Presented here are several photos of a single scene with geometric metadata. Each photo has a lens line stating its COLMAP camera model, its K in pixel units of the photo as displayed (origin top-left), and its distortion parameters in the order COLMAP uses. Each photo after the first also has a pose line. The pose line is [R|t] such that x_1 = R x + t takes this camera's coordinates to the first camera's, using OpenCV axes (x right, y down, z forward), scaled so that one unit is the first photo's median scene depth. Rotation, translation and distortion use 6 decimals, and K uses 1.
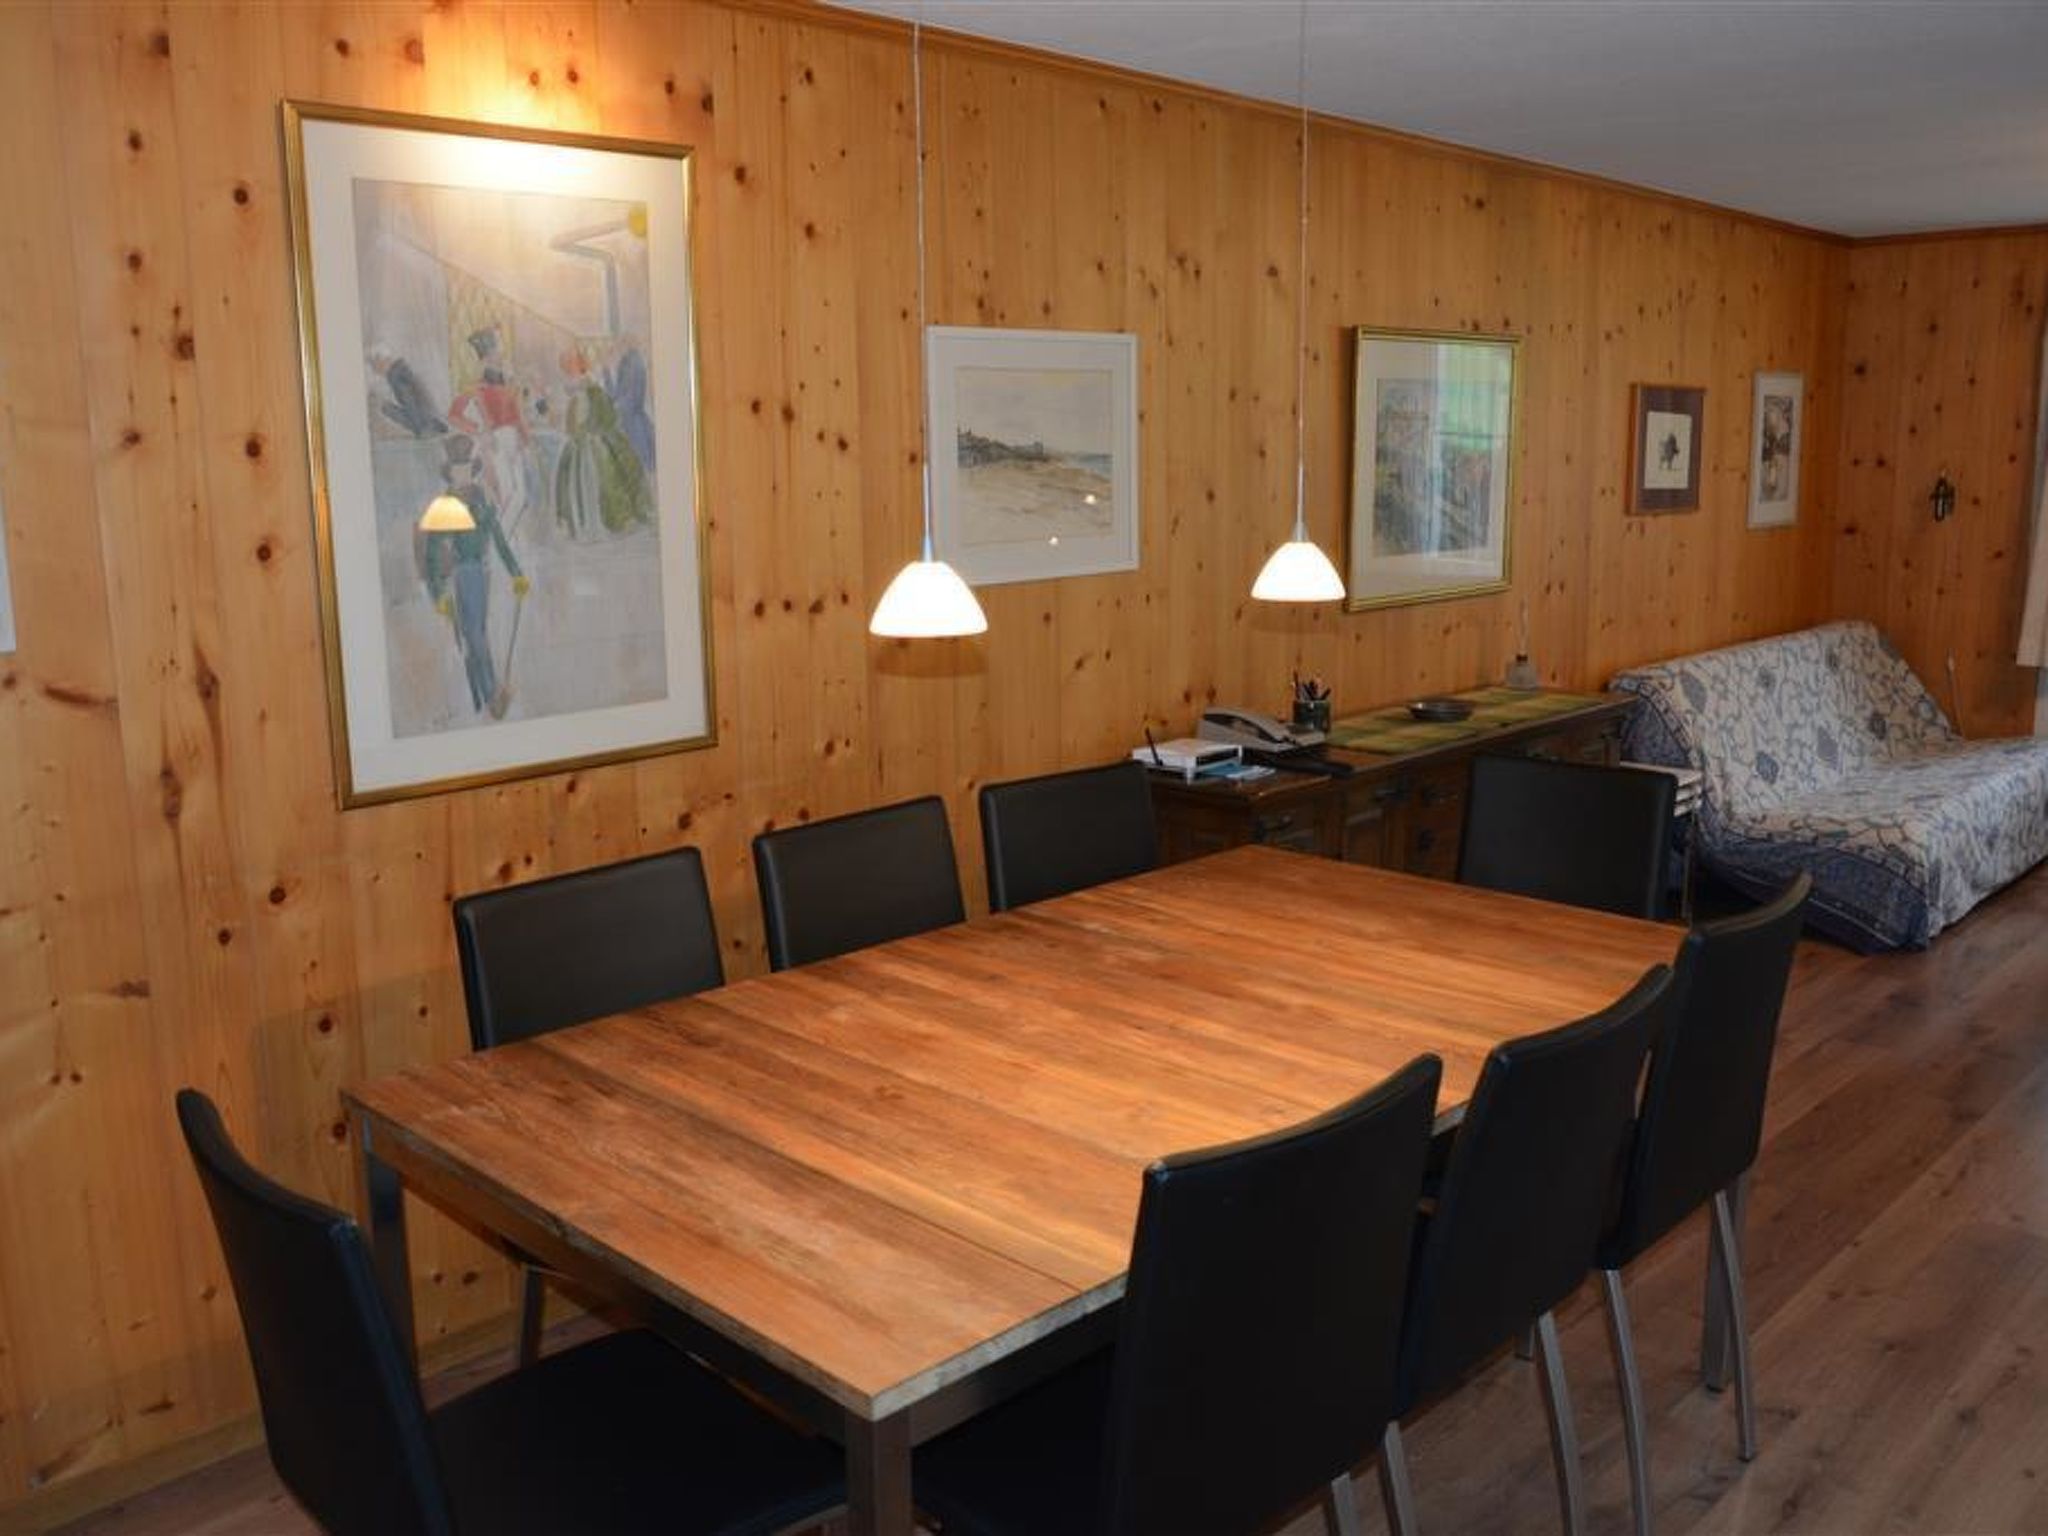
lens RADIAL K [[1762.7, 0, 1021.5], [0, 1762.7, 757.0], [0, 0, 1]] dist [-0.041577, 0.012837]
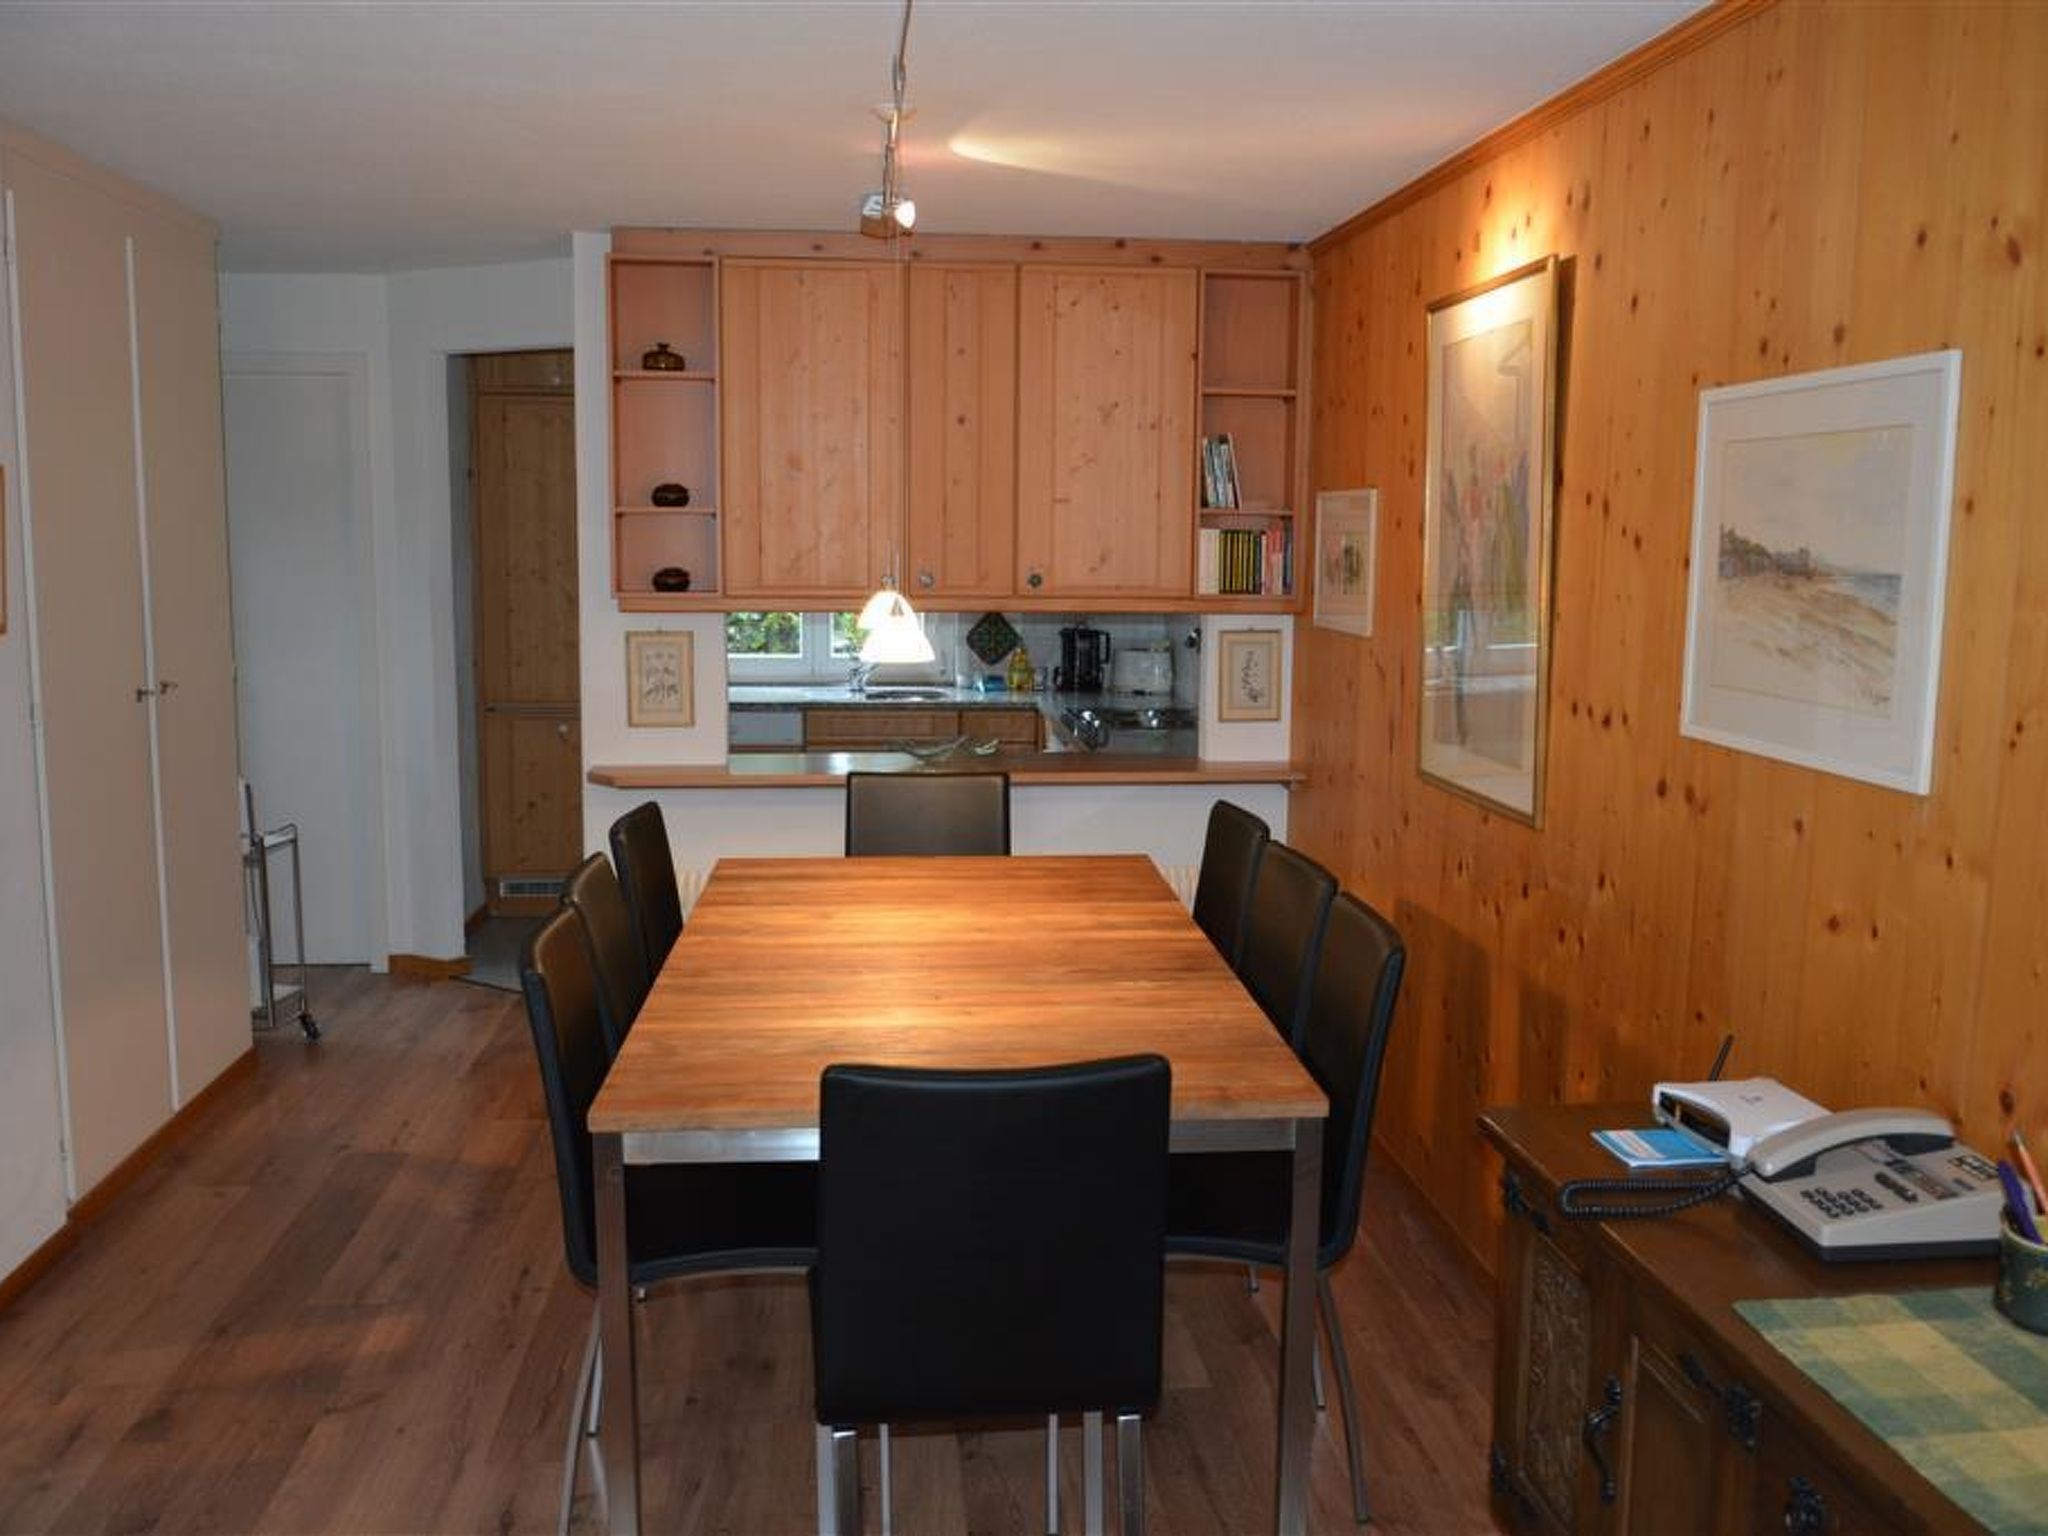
lens RADIAL K [[1762.7, 0, 1023.5], [0, 1762.7, 771.8], [0, 0, 1]] dist [-0.041577, 0.012837]
pose [[-0.652527, 0.113010, -0.749291, 0.686381], [-0.135769, 0.955380, 0.262329, -0.232575], [0.745504, 0.272907, -0.608068, 1.214555]]
